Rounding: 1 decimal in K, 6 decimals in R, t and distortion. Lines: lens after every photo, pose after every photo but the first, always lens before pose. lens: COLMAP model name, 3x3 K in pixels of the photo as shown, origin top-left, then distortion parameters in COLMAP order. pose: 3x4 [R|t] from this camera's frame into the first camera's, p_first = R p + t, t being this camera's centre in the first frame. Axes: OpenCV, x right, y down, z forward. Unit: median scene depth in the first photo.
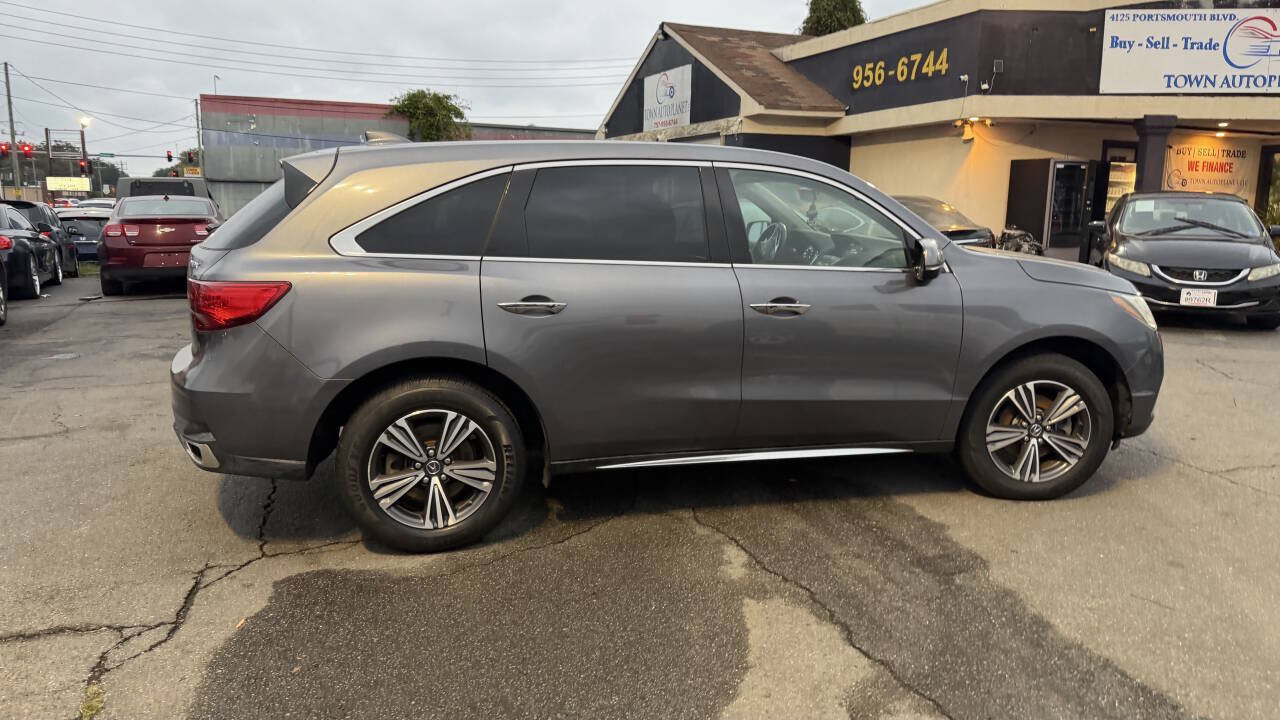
lens RADIAL K [[900.2, 0, 639.6], [0, 900.2, 361.1], [0, 0, 1]] dist [0.072988, -0.096130]
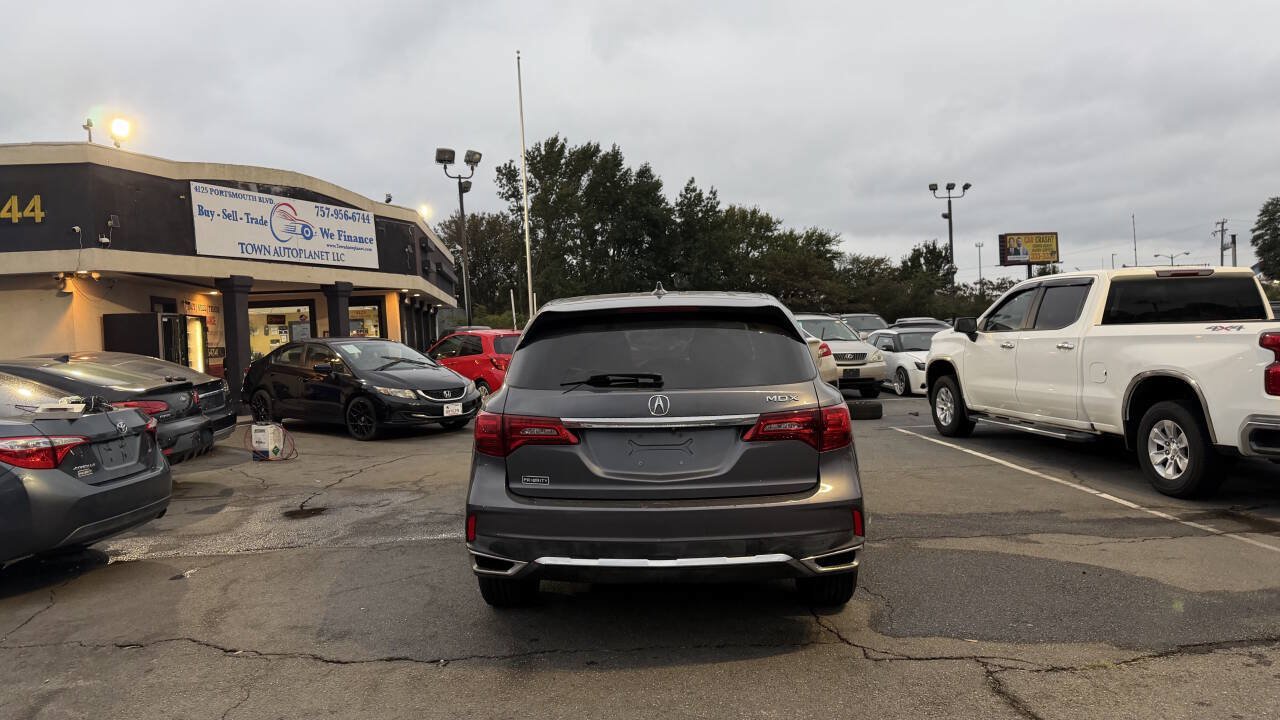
lens RADIAL K [[900.2, 0, 634.6], [0, 900.2, 366.7], [0, 0, 1]] dist [0.072988, -0.096130]
pose [[0.280096, -0.056913, 0.958283, -0.412794], [0.212548, 0.977142, -0.004093, -0.045878], [-0.936146, 0.204827, 0.285790, 0.224542]]
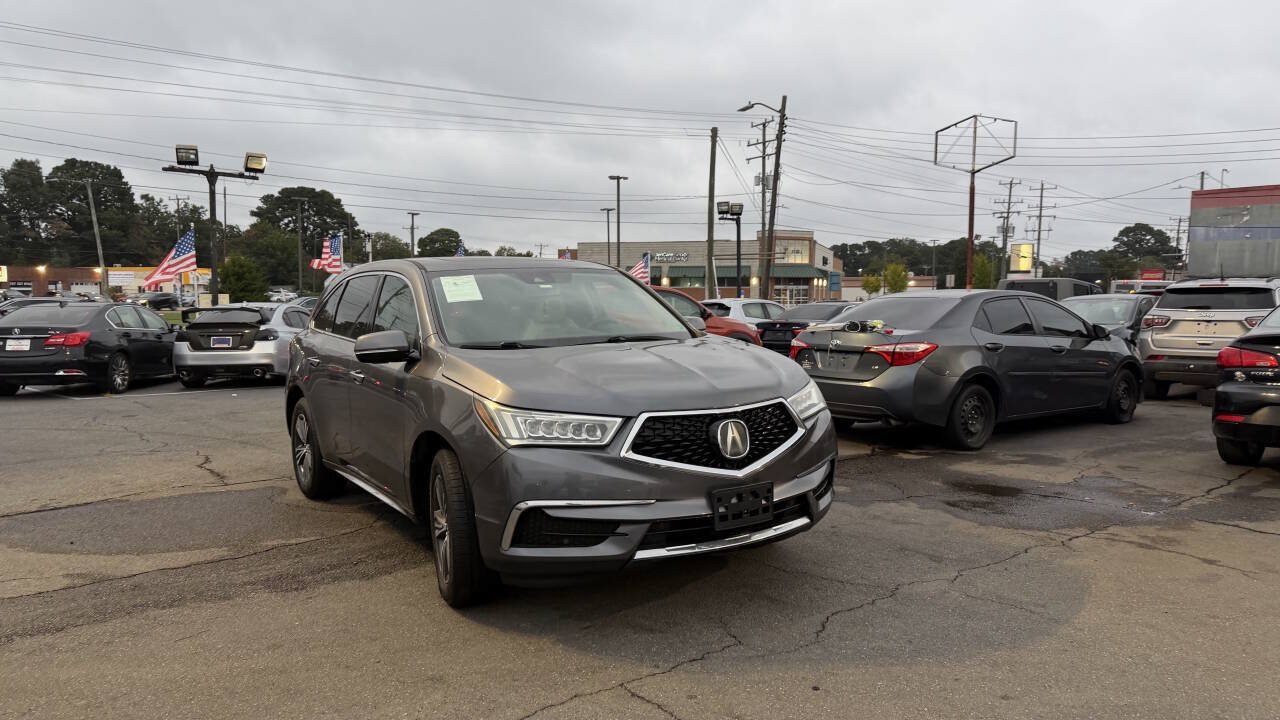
lens RADIAL K [[900.2, 0, 647.7], [0, 900.2, 366.7], [0, 0, 1]] dist [0.072988, -0.096130]
pose [[0.332258, 0.063702, -0.941035, 0.443330], [-0.157870, 0.987397, 0.011101, -0.044013], [0.929883, 0.144873, 0.338127, 0.264150]]
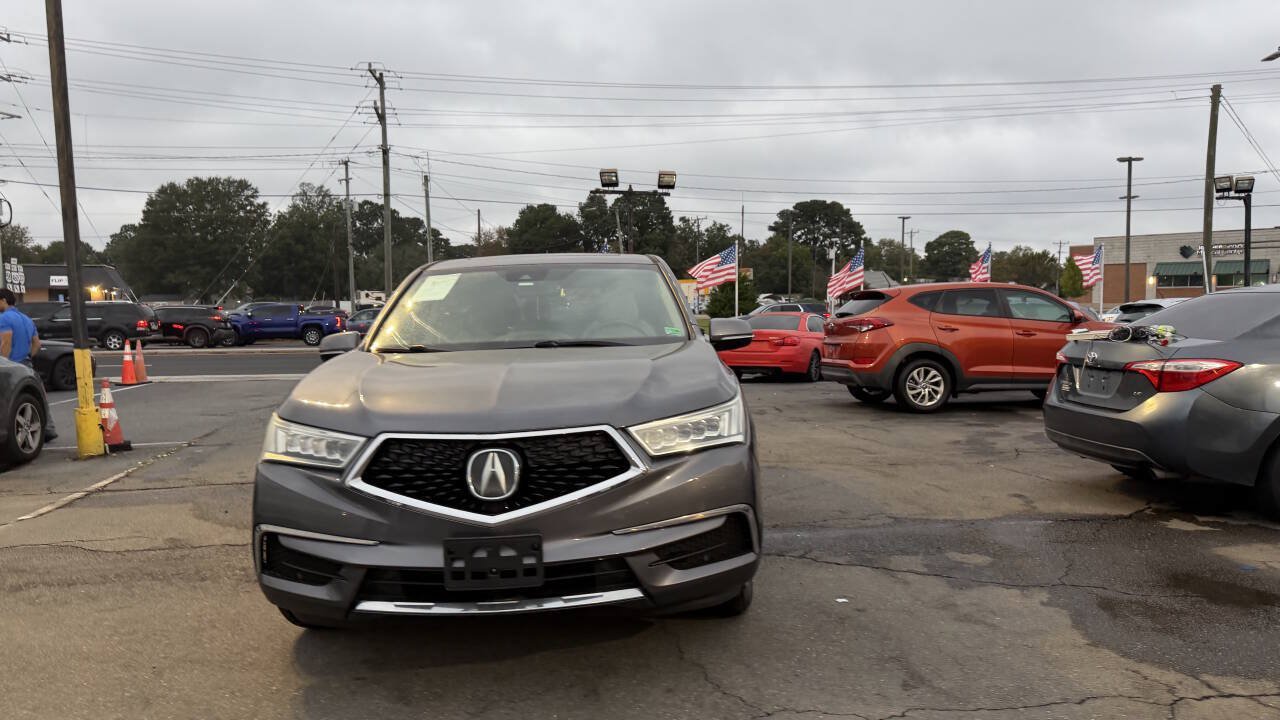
lens RADIAL K [[900.2, 0, 650.4], [0, 900.2, 379.4], [0, 0, 1]] dist [0.072988, -0.096130]
pose [[-0.213552, 0.072634, -0.974228, 0.391211], [-0.160154, 0.981138, 0.108255, -0.074789], [0.963715, 0.179144, -0.197891, 0.461970]]
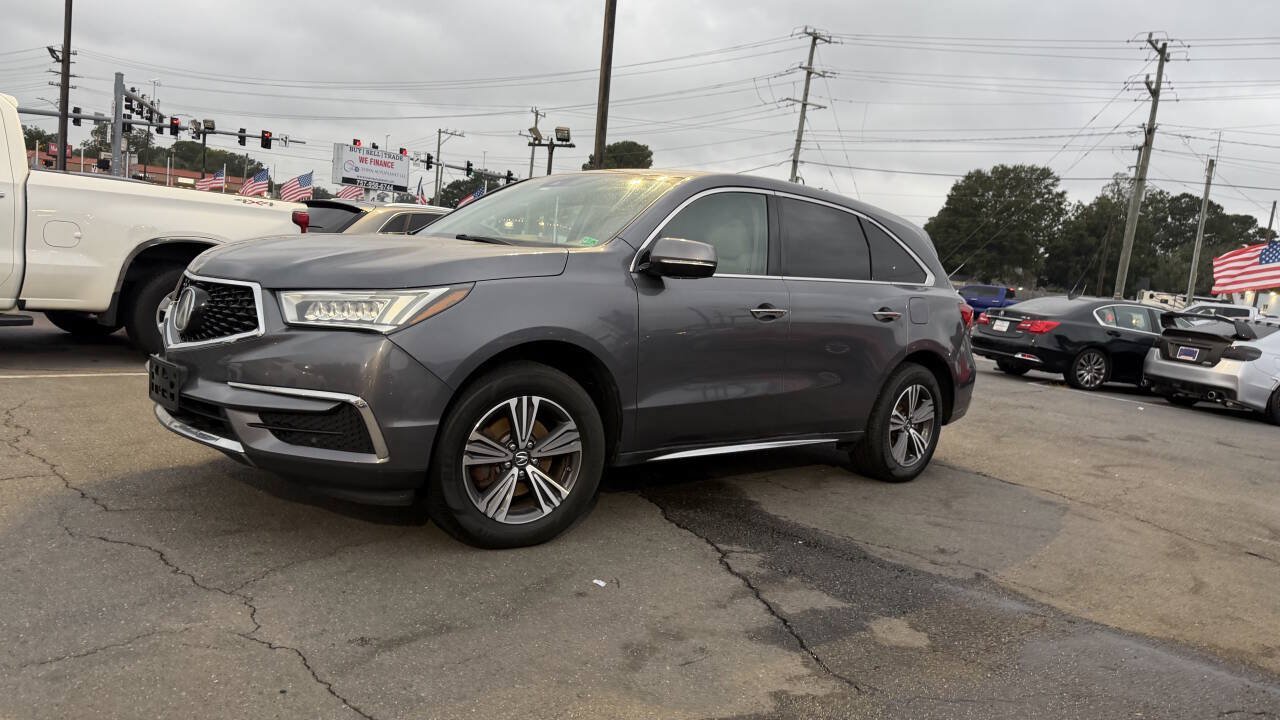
lens RADIAL K [[900.2, 0, 644.1], [0, 900.2, 369.0], [0, 0, 1]] dist [0.072988, -0.096130]
pose [[-0.864155, -0.043876, -0.501309, 0.206748], [-0.201798, 0.942799, 0.265343, -0.099140], [0.460992, 0.330461, -0.823579, 0.655543]]
